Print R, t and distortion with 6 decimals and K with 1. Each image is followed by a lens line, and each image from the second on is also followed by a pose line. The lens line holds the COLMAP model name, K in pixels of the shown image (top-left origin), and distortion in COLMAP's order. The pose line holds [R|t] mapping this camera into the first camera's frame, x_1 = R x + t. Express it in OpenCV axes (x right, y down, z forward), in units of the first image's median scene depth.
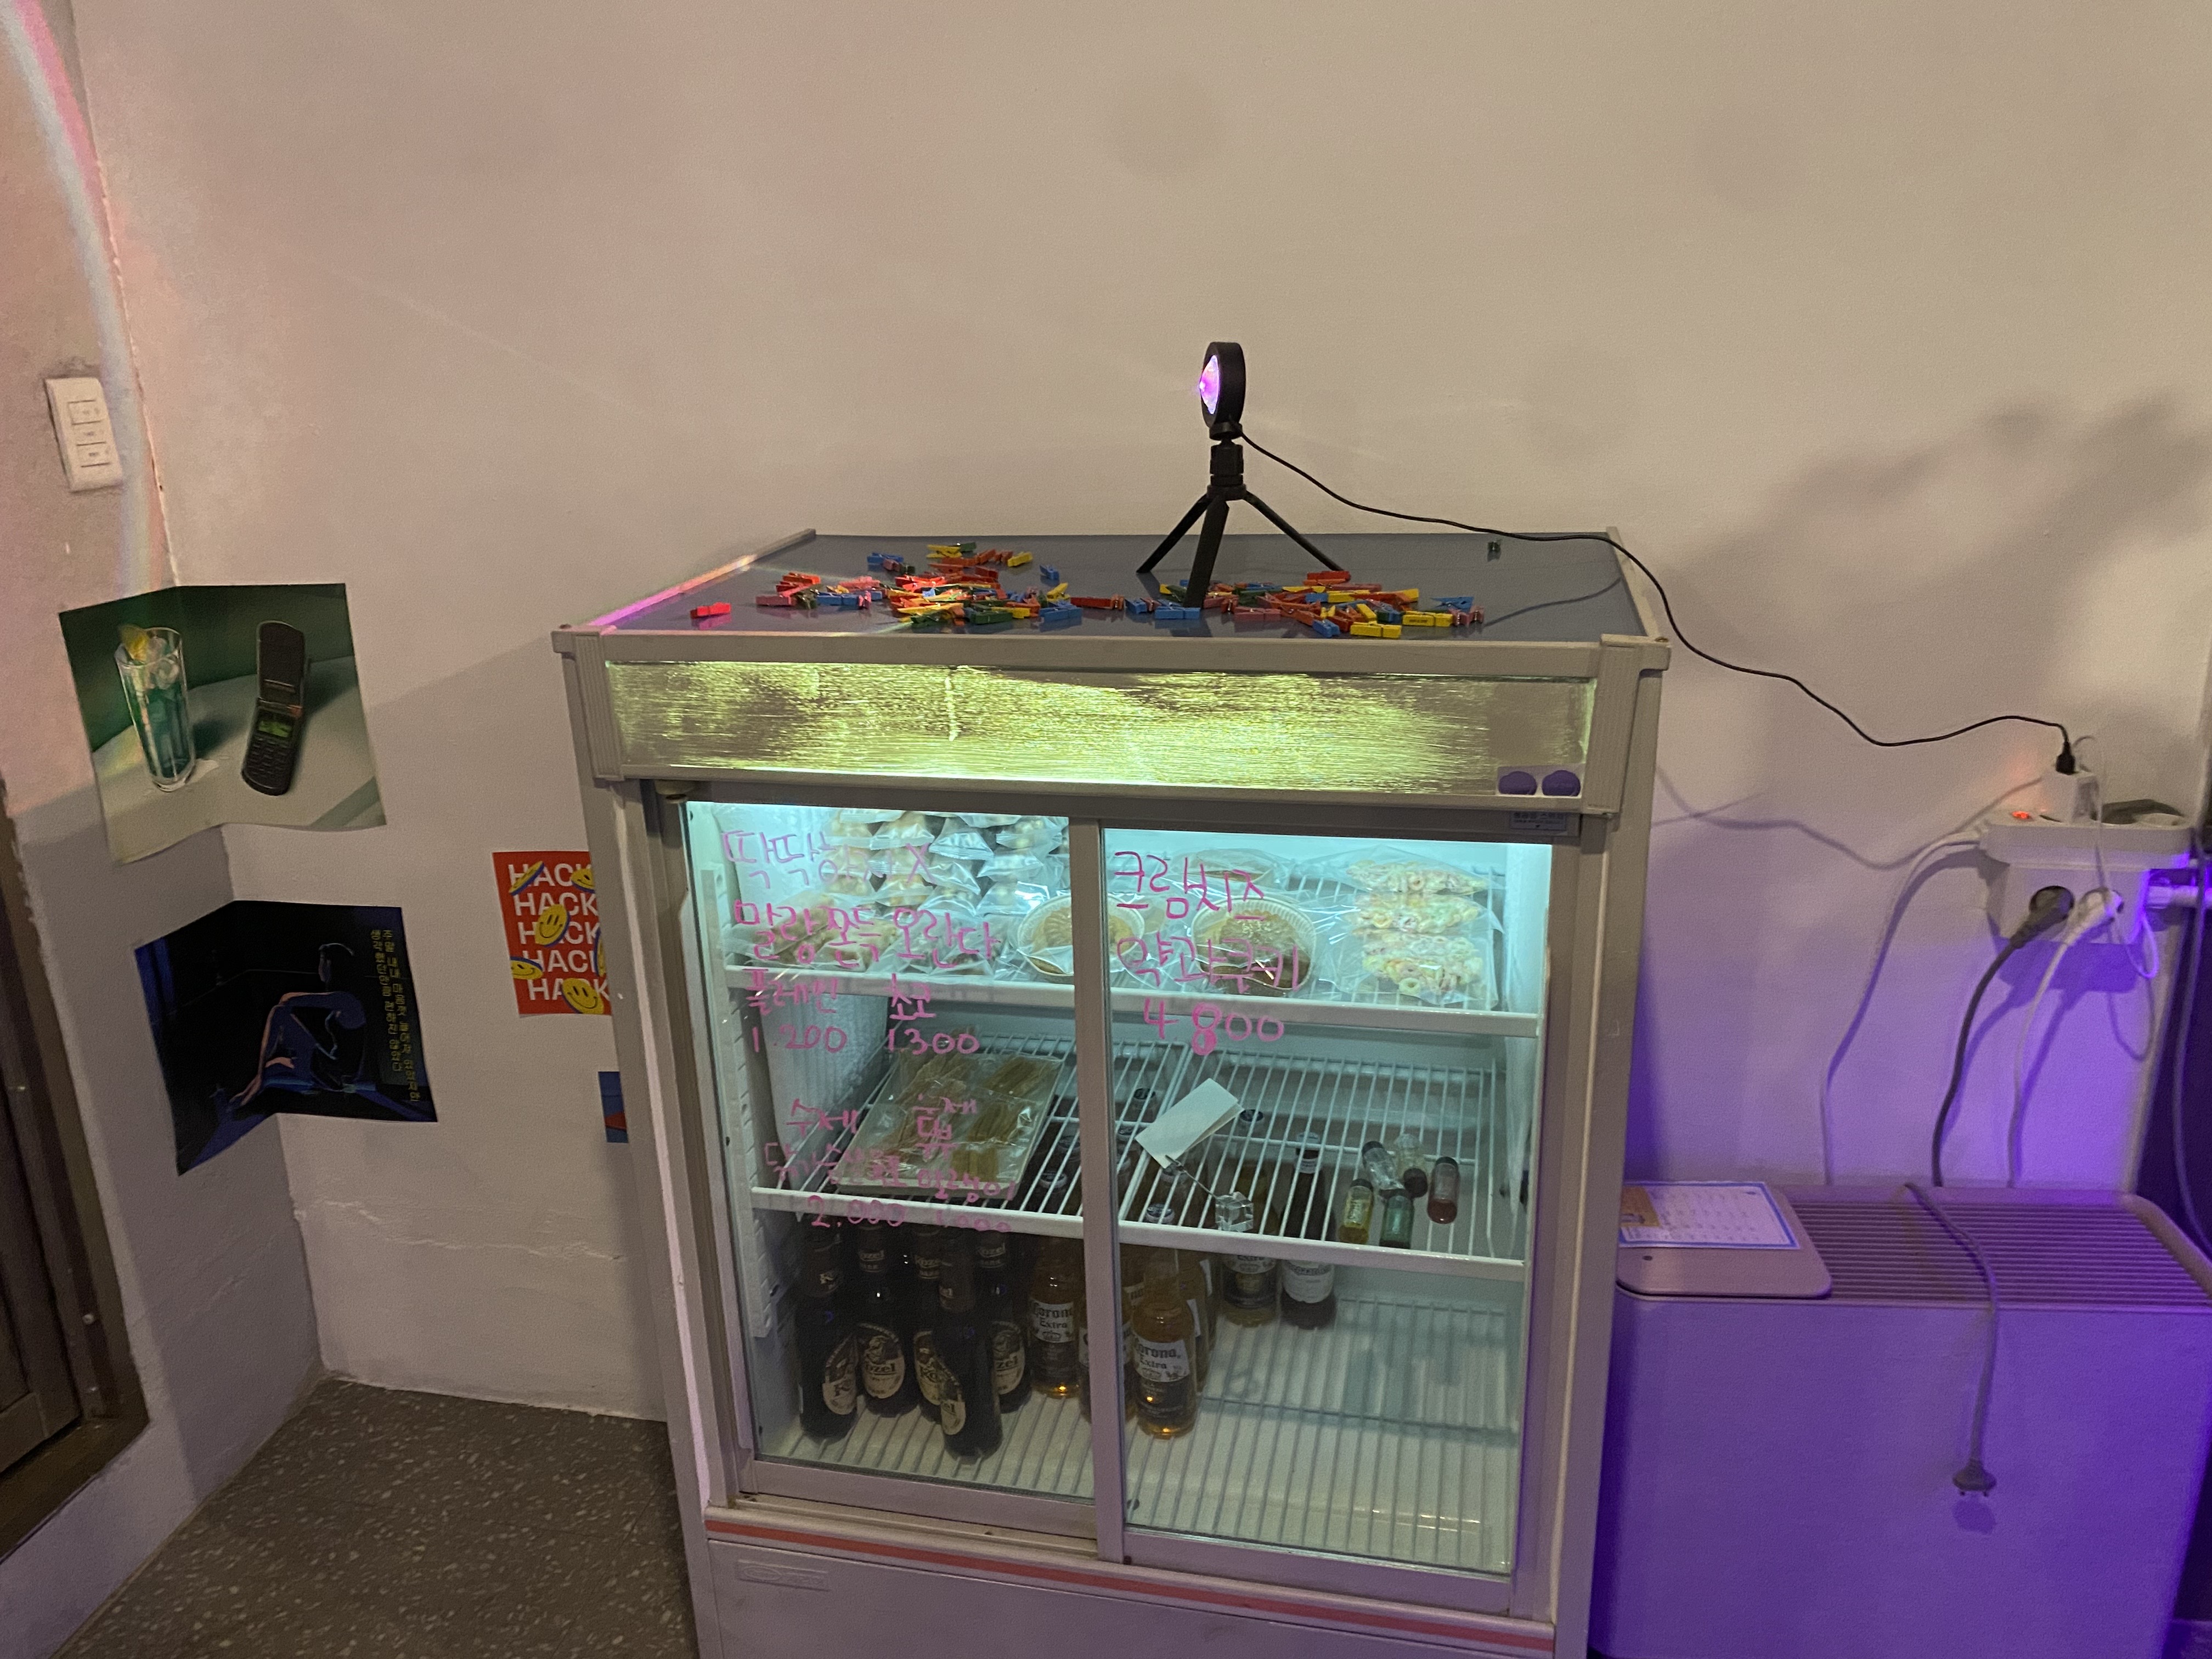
lens RADIAL K [[1655.8, 0, 1092.7], [0, 1655.8, 806.2], [0, 0, 1]] dist [0.002149, -0.001092]
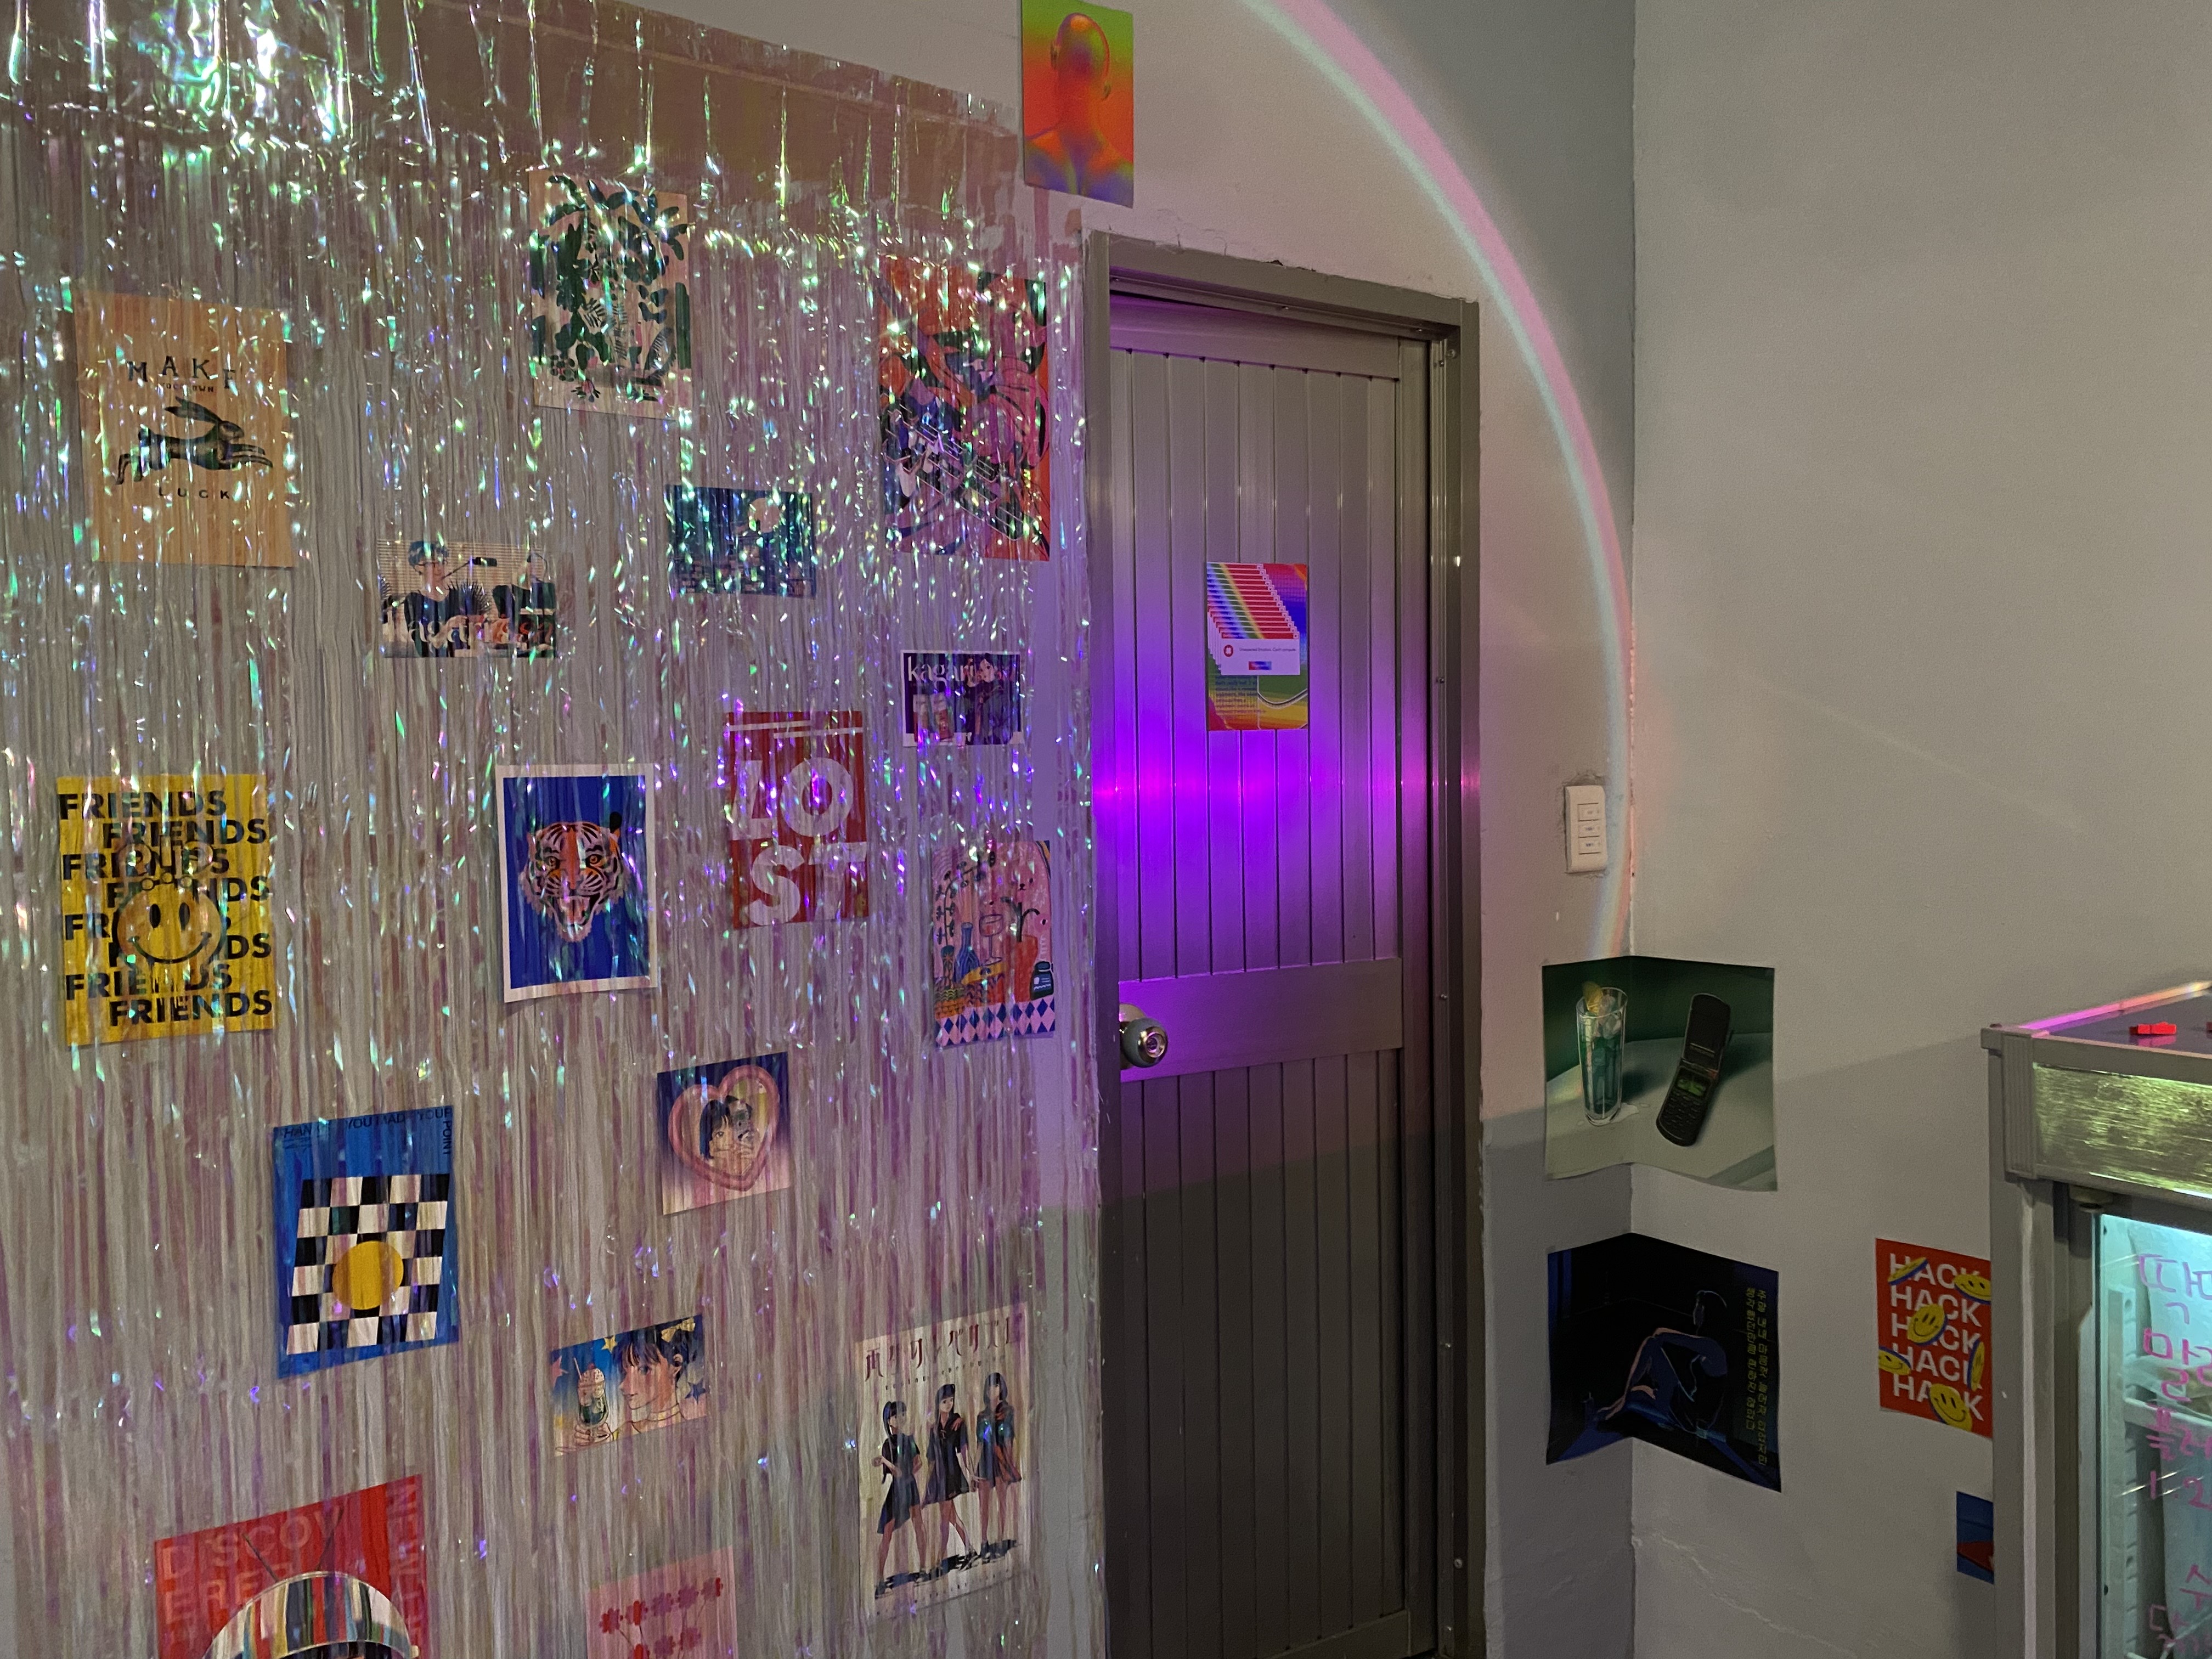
lens RADIAL K [[1655.8, 0, 1092.7], [0, 1655.8, 806.2], [0, 0, 1]] dist [0.002149, -0.001092]
pose [[0.701616, 0.042273, -0.711300, 0.020837], [-0.209831, 0.966233, -0.149550, 0.024432], [0.680960, 0.254179, 0.686794, -0.117053]]
